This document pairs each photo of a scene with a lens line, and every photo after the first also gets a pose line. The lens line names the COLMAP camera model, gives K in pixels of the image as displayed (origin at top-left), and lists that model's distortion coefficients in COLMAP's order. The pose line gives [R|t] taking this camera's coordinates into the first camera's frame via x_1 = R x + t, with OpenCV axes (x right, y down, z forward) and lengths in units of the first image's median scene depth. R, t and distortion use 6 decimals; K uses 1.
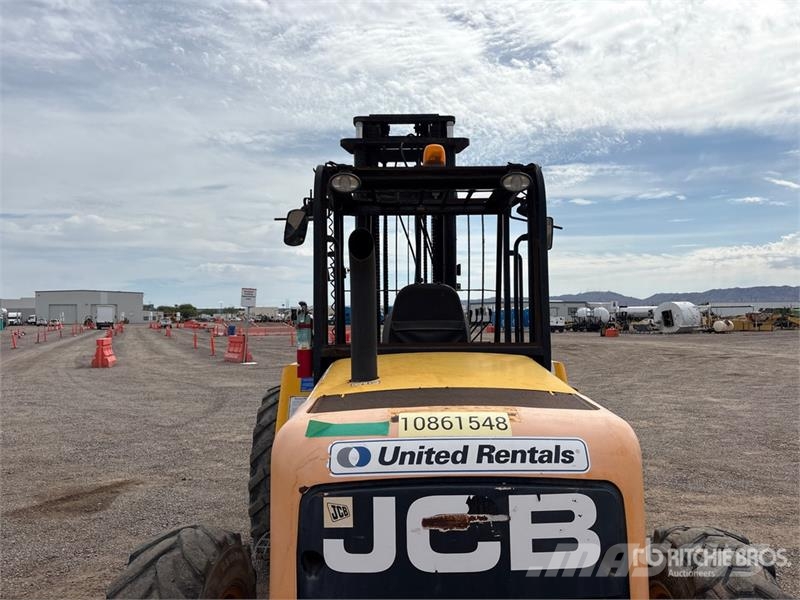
lens RADIAL K [[608.0, 0, 399.4], [0, 608.0, 309.6], [0, 0, 1]] dist [0.020938, -0.003831]
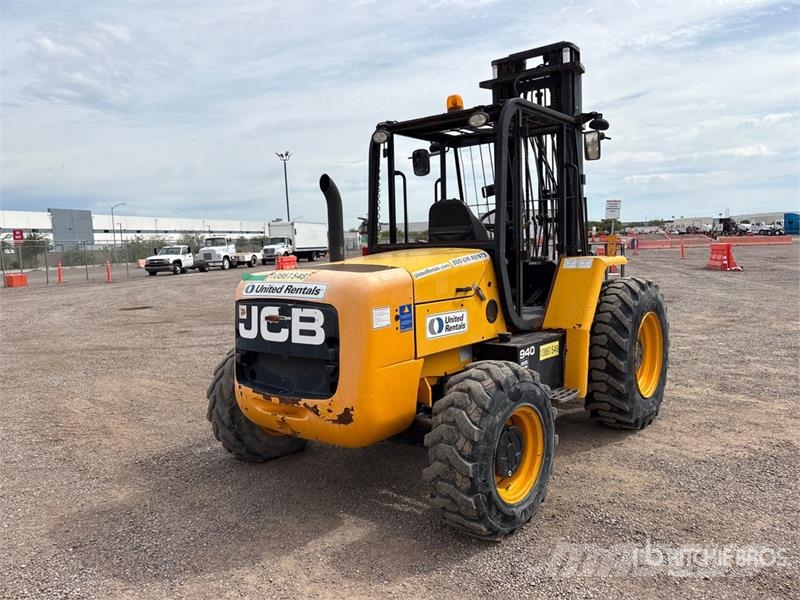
lens RADIAL K [[594.2, 0, 400.0], [0, 594.2, 300.0], [0, 0, 1]] dist [0.004377, -0.006915]
pose [[0.779136, 0.040454, -0.625548, 1.731002], [0.039411, 0.992780, 0.113290, 0.060343], [0.625615, -0.112922, 0.771916, -0.336039]]
